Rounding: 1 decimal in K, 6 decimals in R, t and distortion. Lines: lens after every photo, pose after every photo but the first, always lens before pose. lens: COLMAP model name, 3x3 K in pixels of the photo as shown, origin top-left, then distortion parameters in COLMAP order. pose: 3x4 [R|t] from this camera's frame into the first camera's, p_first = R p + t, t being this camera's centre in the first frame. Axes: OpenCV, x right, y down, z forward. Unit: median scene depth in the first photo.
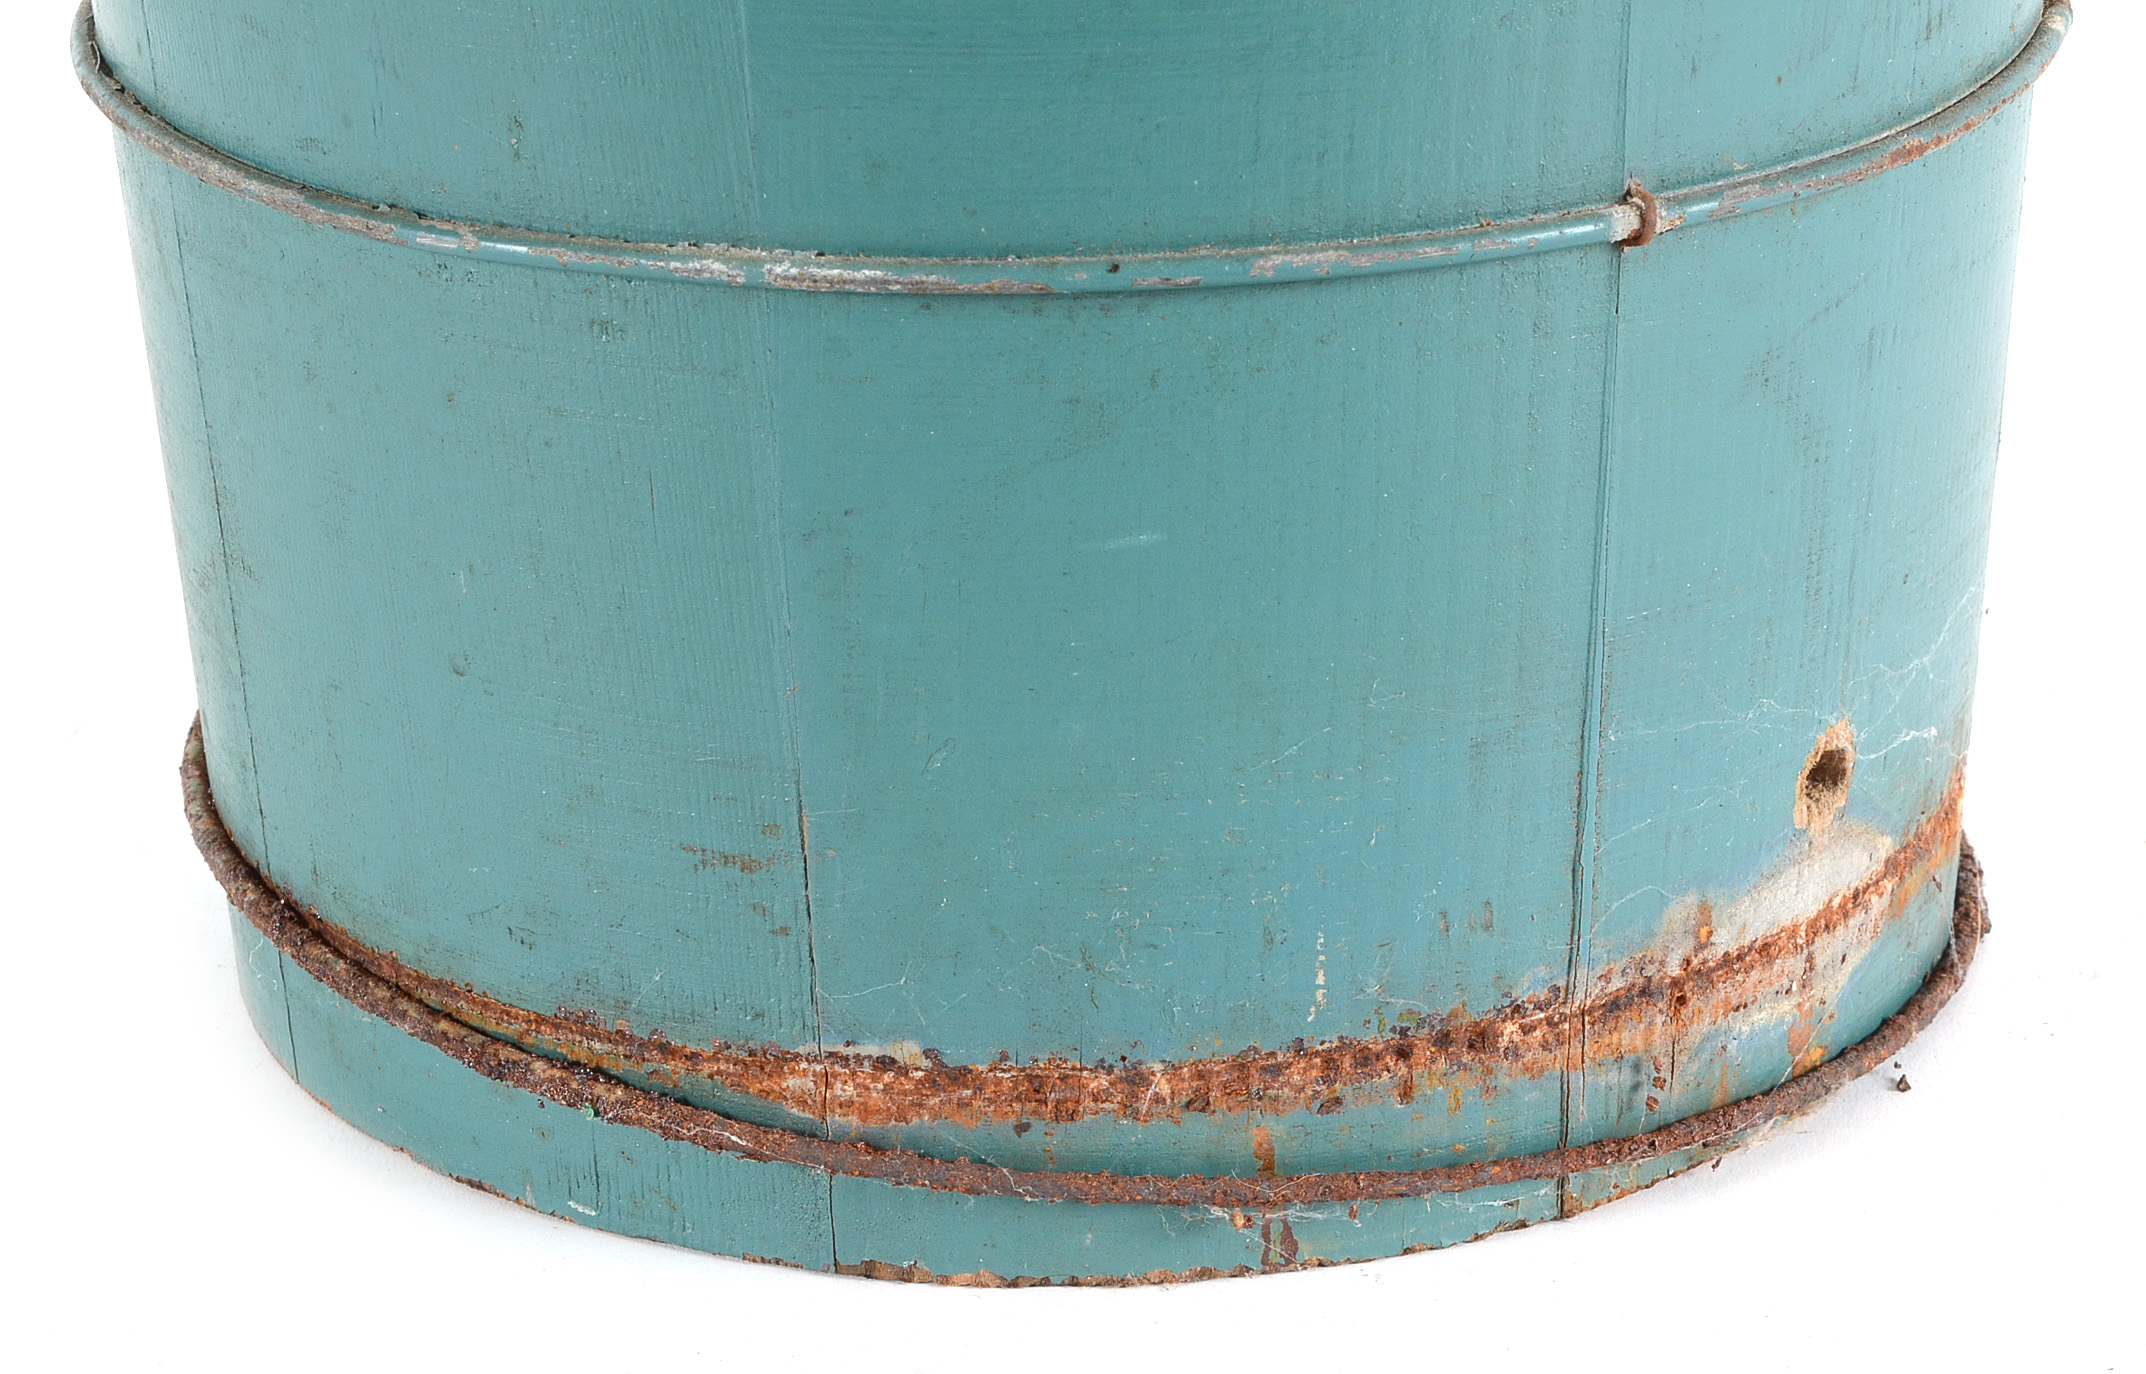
lens RADIAL K [[6677.7, 0, 1084.0], [0, 6677.7, 689.5], [0, 0, 1]] dist [0.254654, 0.000000]
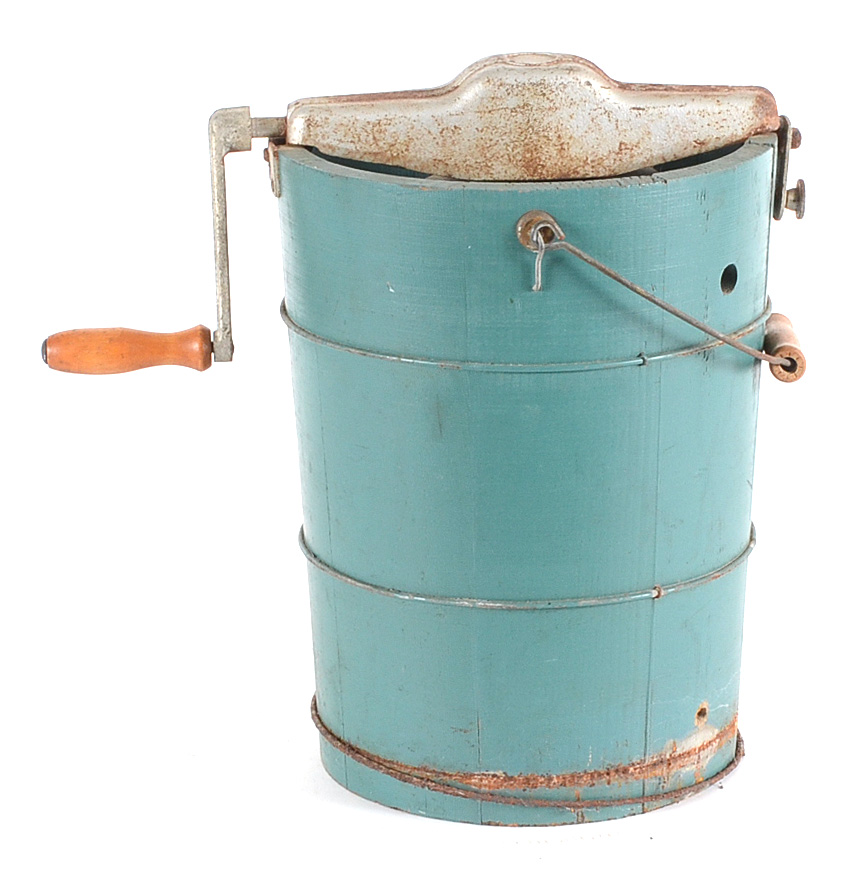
lens RADIAL K [[3388.0, 0, 434.2], [0, 3388.0, 441.9], [0, 0, 1]] dist [-0.012637, 0.000000]
pose [[0.999961, 0.000264, 0.008839, -0.090789], [0.000543, 0.995838, -0.091141, 0.039463], [-0.008826, 0.091142, 0.995799, -1.310480]]
